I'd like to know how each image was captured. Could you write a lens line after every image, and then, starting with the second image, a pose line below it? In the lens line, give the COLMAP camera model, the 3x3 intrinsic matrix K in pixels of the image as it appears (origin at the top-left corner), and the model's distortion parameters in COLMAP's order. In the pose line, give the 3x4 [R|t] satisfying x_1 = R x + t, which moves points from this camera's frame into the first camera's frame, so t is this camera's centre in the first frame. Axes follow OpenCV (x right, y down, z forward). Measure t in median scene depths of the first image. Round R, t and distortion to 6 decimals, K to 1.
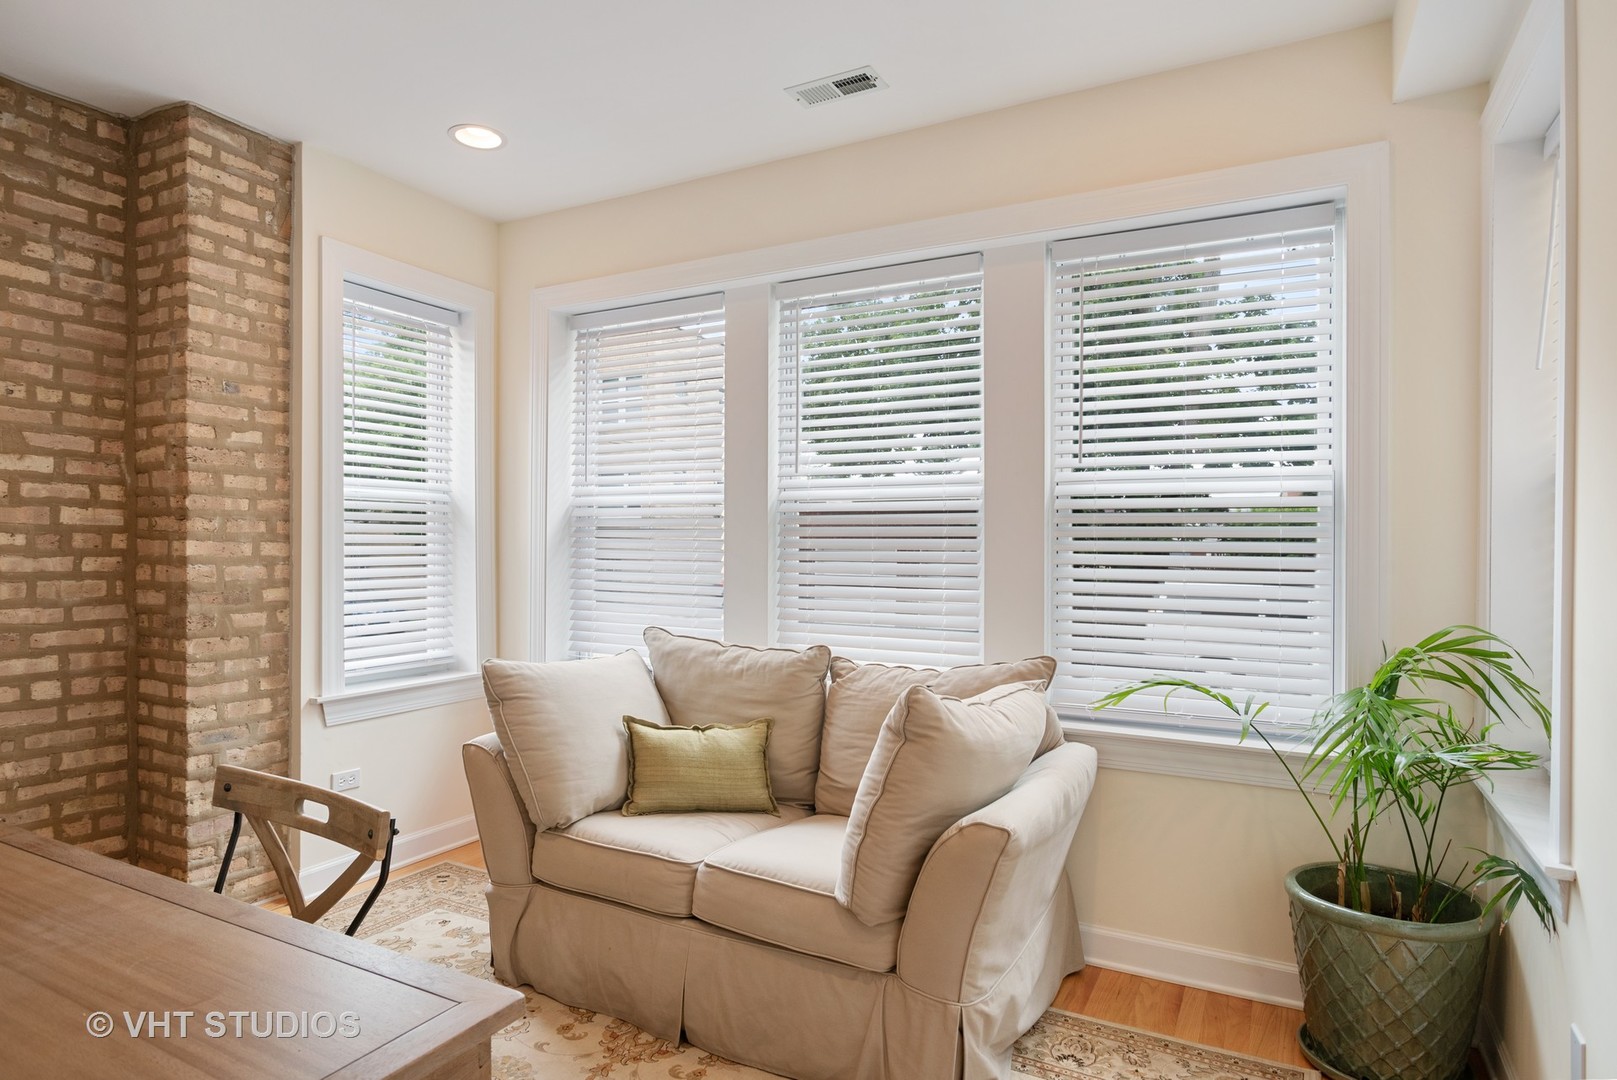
lens RADIAL K [[921.1, 0, 802.8], [0, 921.1, 543.6], [0, 0, 1]] dist [-0.029162, 0.018287]
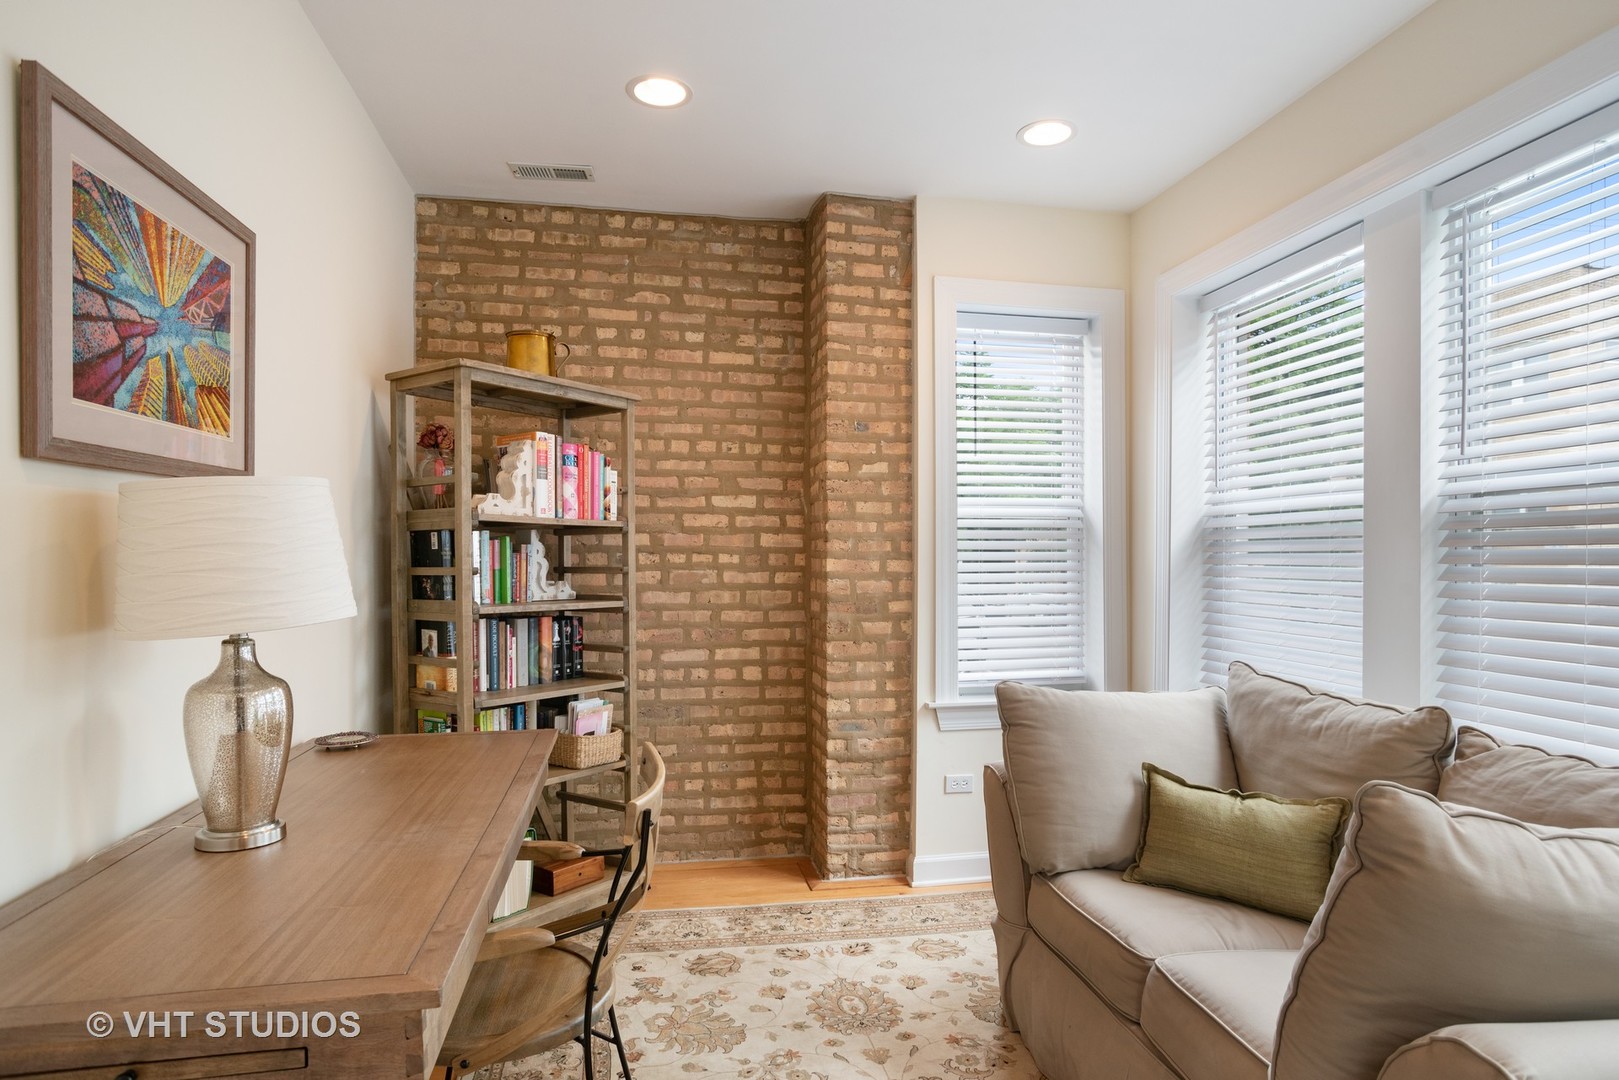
lens RADIAL K [[922.2, 0, 816.3], [0, 922.2, 570.5], [0, 0, 1]] dist [-0.029162, 0.018287]
pose [[0.630578, 0.002467, -0.776122, 0.253016], [0.004197, 0.999969, 0.006588, 0.004024], [0.776115, -0.007412, 0.630548, 0.224008]]
